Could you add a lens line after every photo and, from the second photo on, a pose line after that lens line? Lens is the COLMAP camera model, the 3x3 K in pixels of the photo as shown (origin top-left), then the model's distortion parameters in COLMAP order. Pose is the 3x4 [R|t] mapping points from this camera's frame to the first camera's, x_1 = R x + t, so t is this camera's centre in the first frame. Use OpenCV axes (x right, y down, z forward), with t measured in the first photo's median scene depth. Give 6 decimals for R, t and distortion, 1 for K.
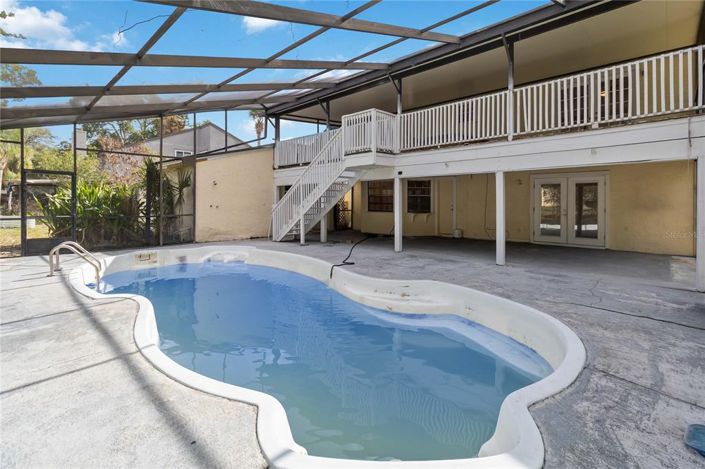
lens RADIAL K [[327.3, 0, 368.3], [0, 327.3, 207.6], [0, 0, 1]] dist [0.020177, -0.000132]
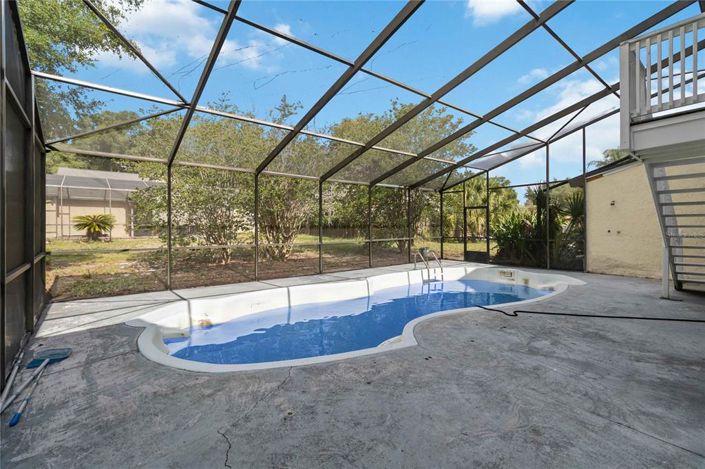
lens RADIAL K [[327.3, 0, 352.4], [0, 327.3, 229.9], [0, 0, 1]] dist [0.020177, -0.000132]
pose [[-0.157421, 0.001878, -0.987530, 1.300650], [-0.009167, 0.999952, 0.003363, -0.014018], [0.987489, 0.009582, -0.157397, 1.458592]]
